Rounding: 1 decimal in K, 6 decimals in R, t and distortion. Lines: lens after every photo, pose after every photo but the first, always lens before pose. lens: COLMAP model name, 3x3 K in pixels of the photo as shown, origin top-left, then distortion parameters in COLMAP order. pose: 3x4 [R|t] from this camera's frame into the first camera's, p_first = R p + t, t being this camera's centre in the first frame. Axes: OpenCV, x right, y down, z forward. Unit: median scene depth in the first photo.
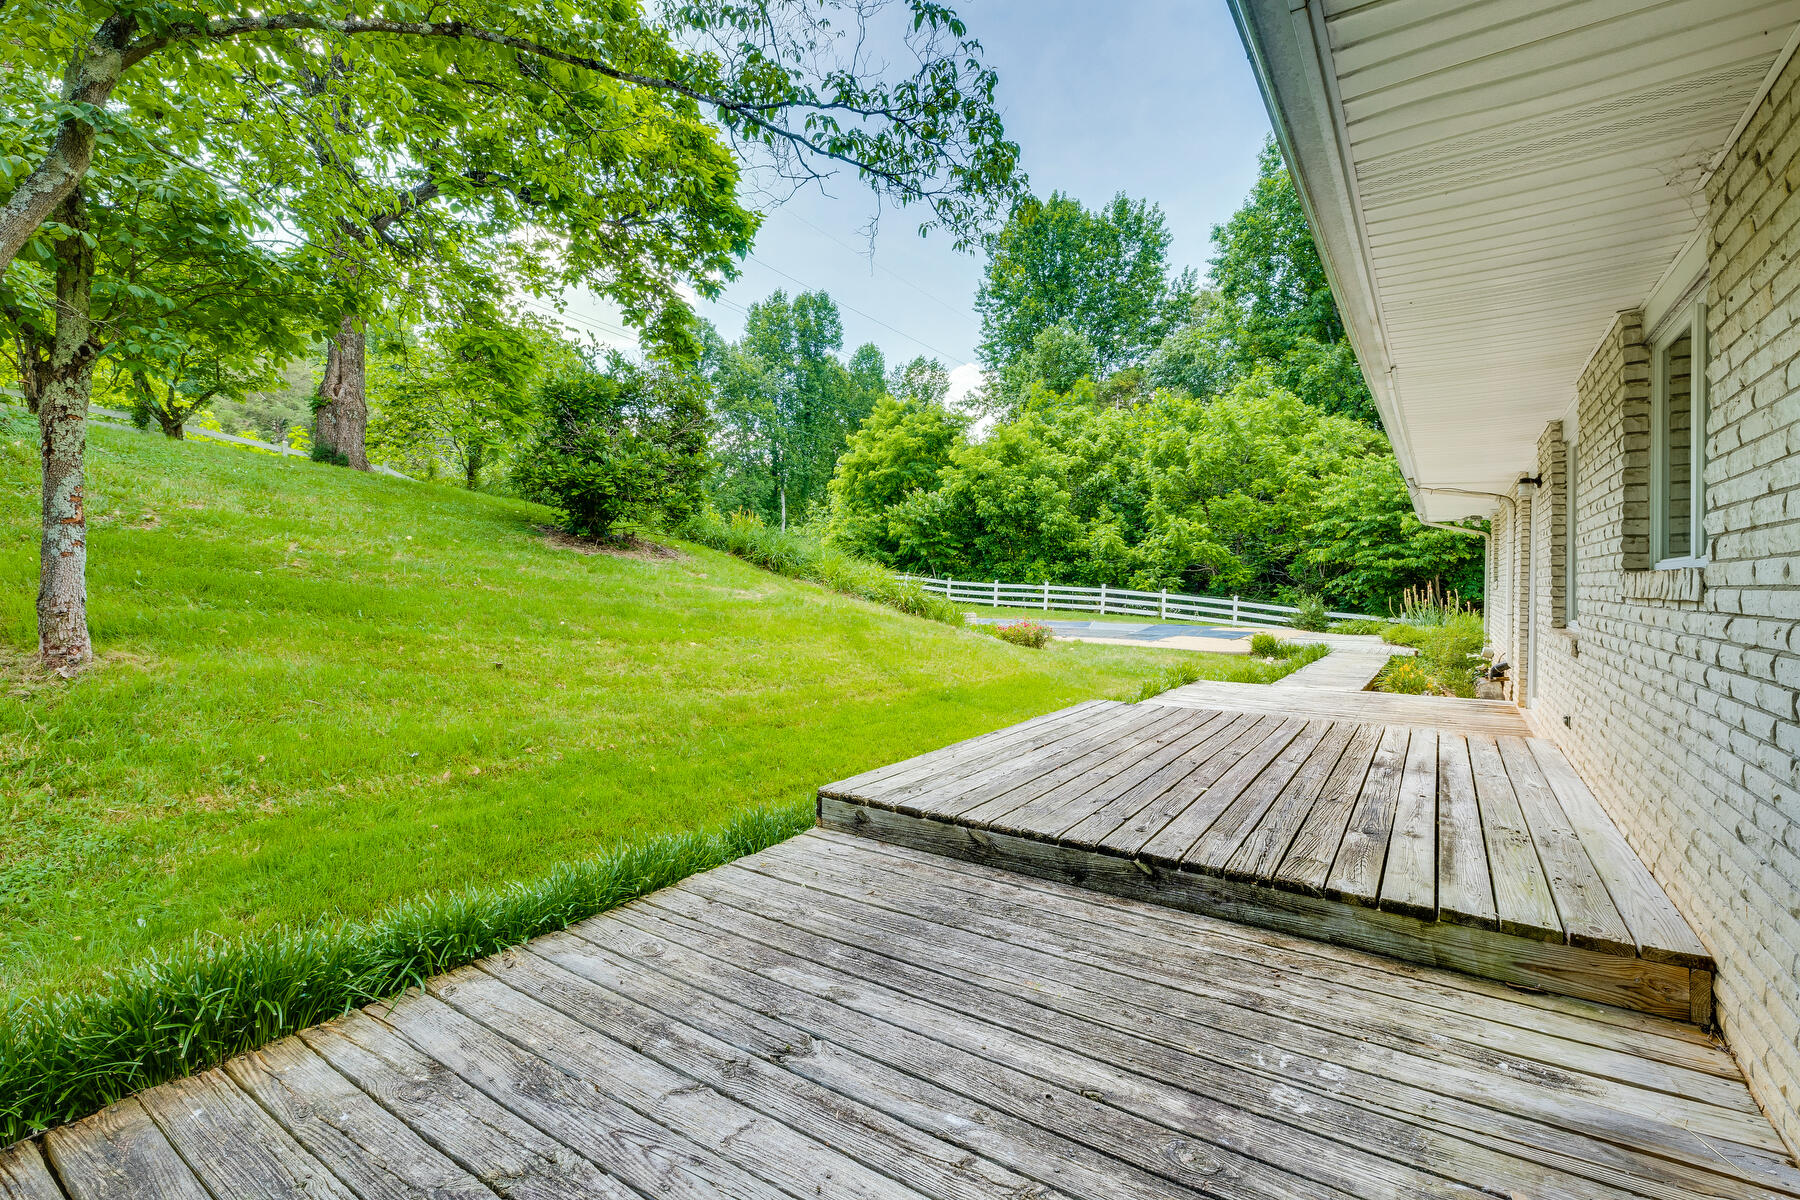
lens RADIAL K [[768.2, 0, 901.9], [0, 768.2, 608.6], [0, 0, 1]] dist [-0.000249, -0.000564]
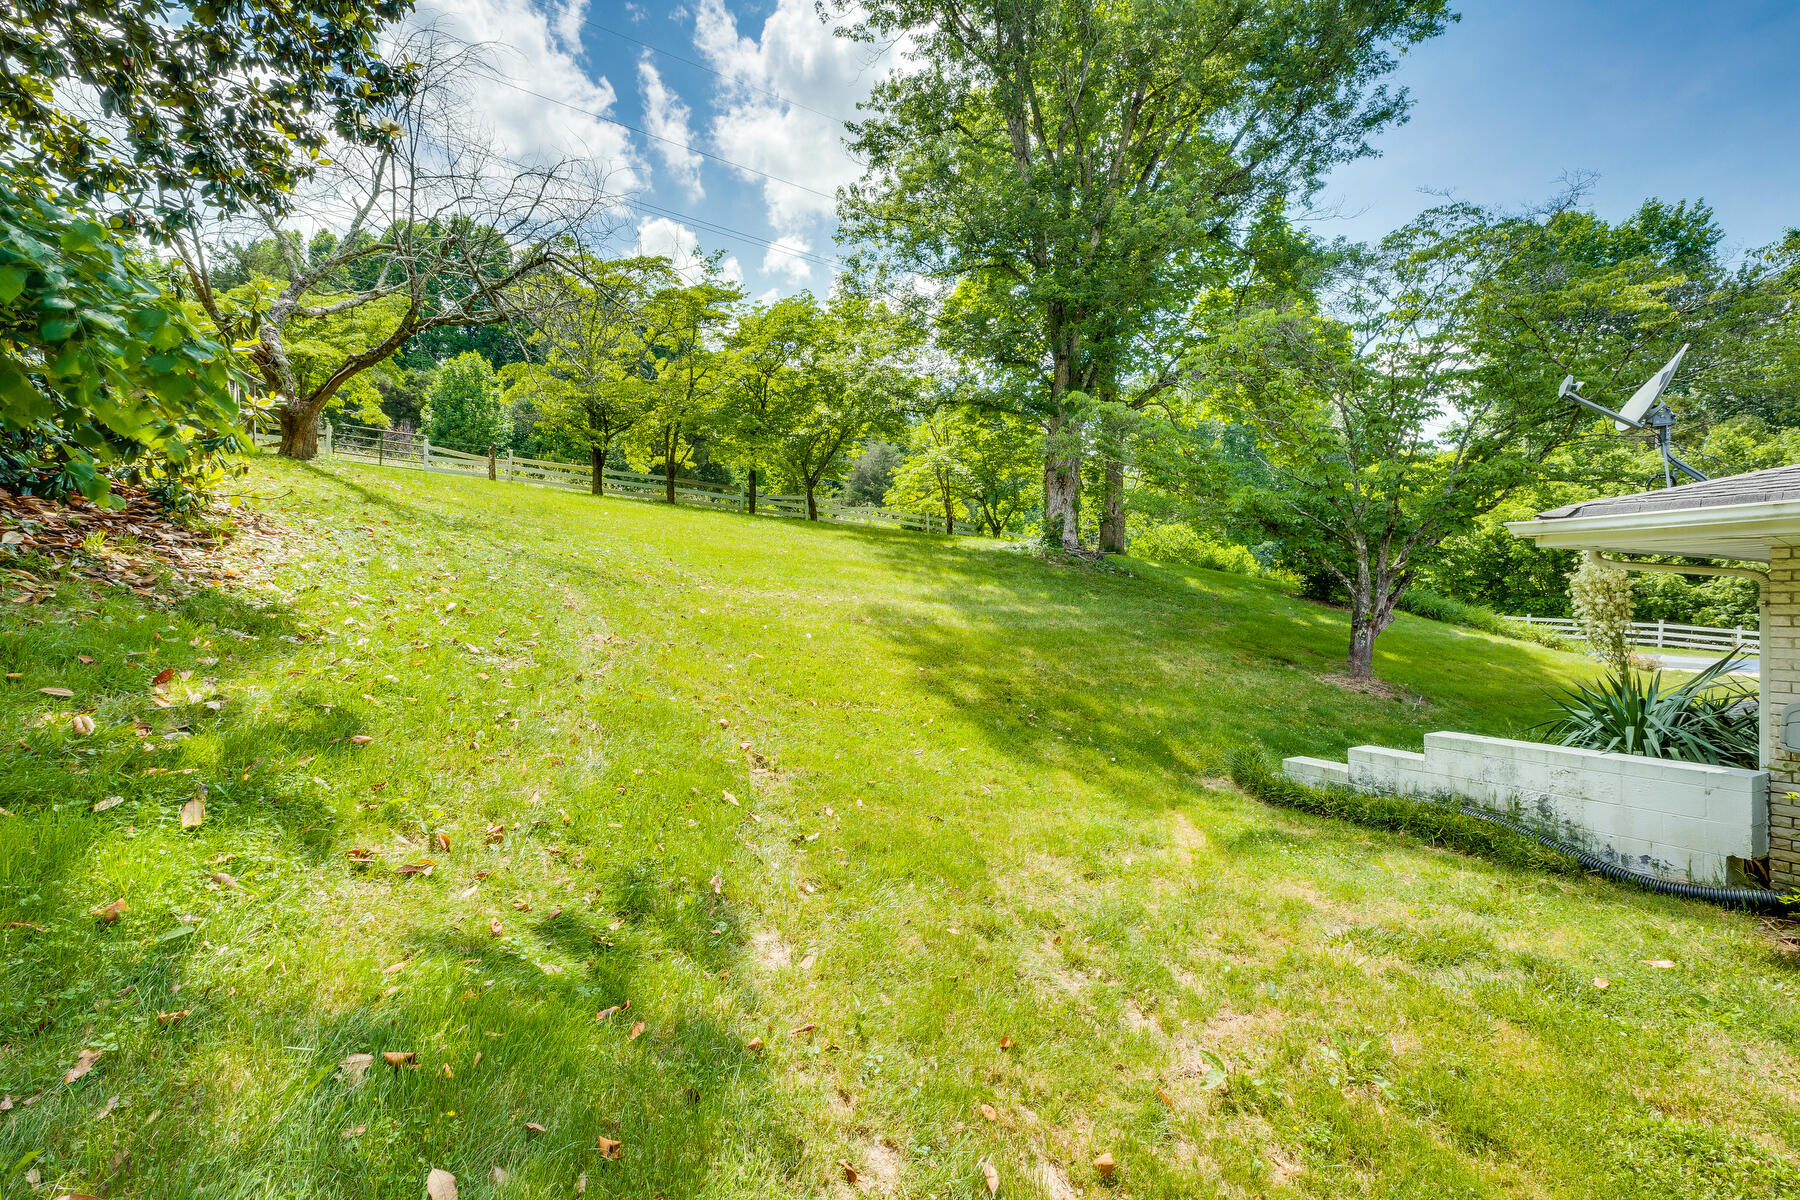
lens RADIAL K [[768.2, 0, 901.9], [0, 768.2, 608.6], [0, 0, 1]] dist [-0.000249, -0.000564]
pose [[0.895241, 0.004834, -0.445556, -0.207958], [-0.014600, 0.999722, -0.018488, -0.011401], [0.445342, 0.023057, 0.895063, -0.436876]]
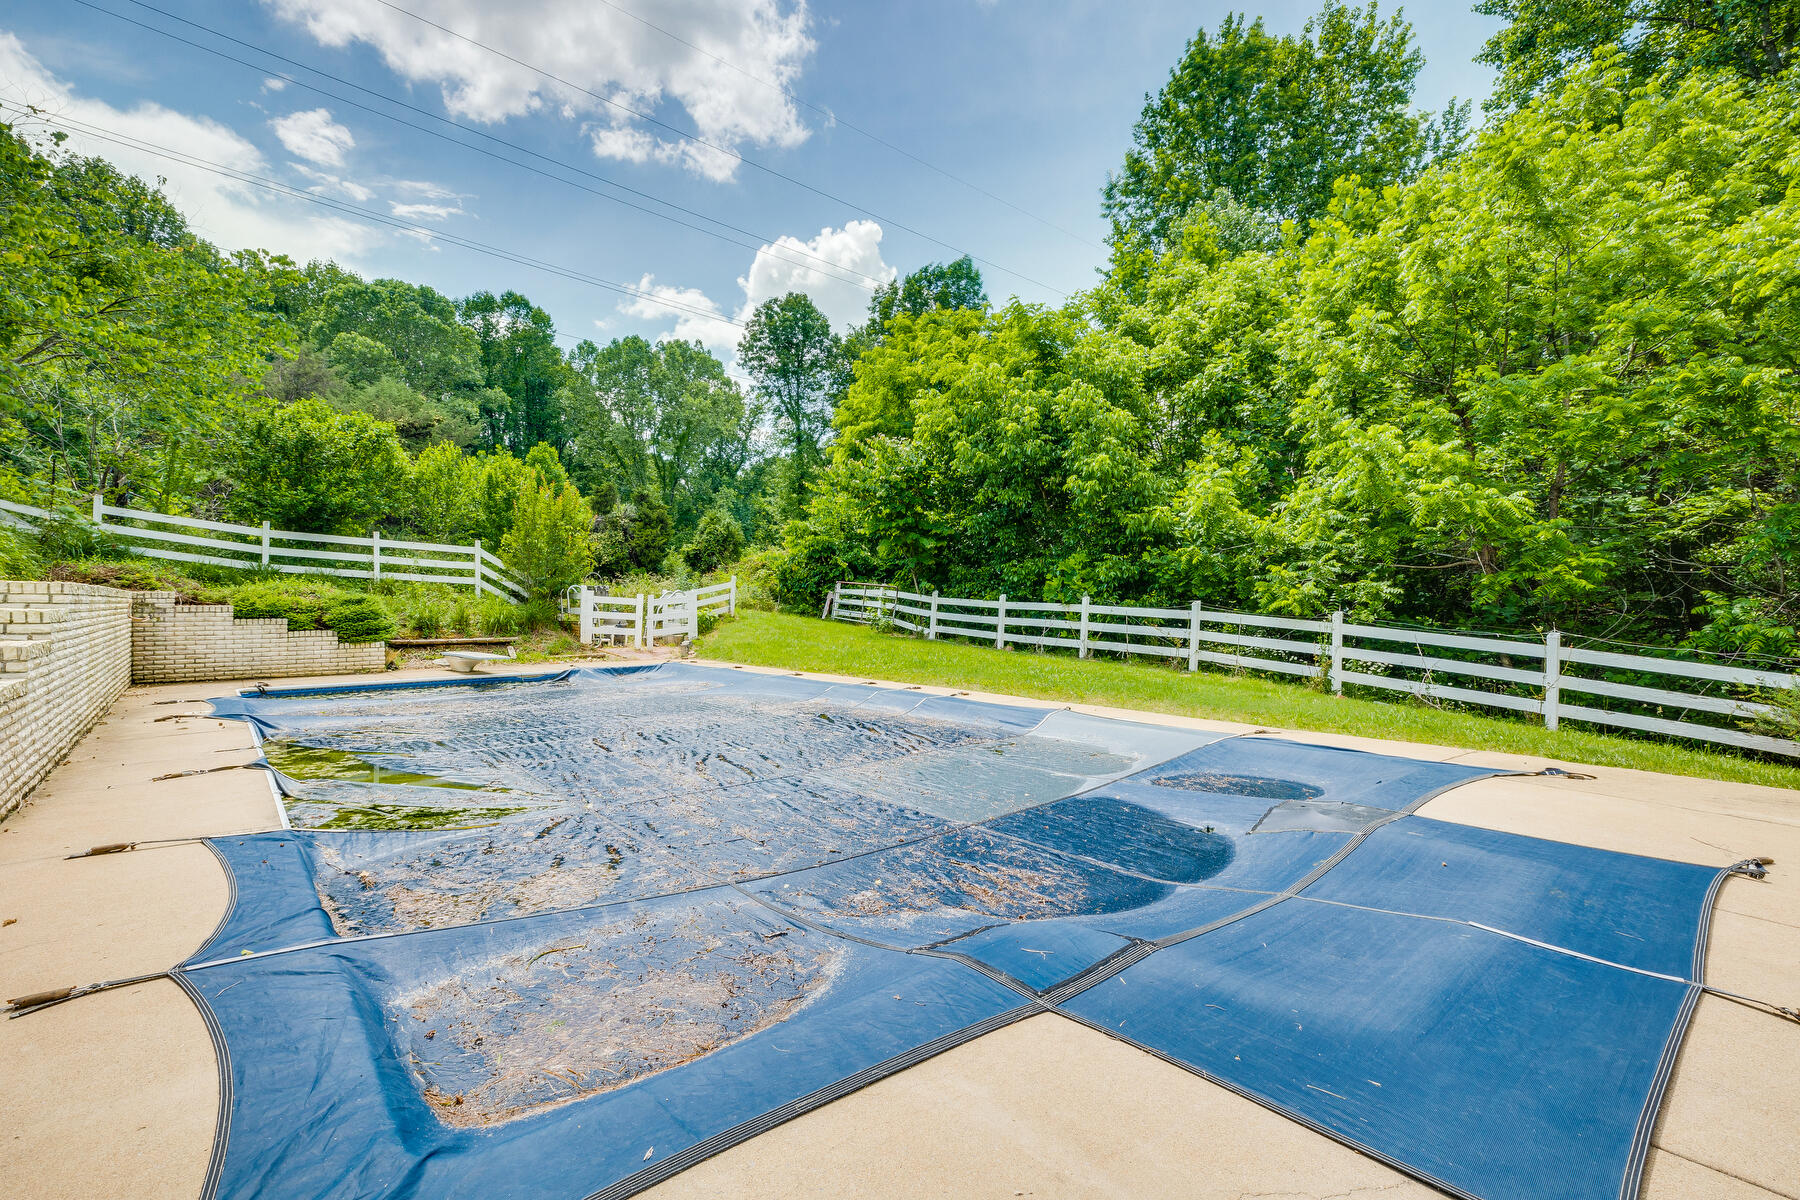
lens RADIAL K [[768.2, 0, 901.9], [0, 768.2, 608.6], [0, 0, 1]] dist [-0.000249, -0.000564]
pose [[0.955528, -0.006860, -0.294821, 0.221620], [-0.000408, 0.999698, -0.024583, -0.015479], [0.294901, 0.023610, 0.955236, 0.503810]]
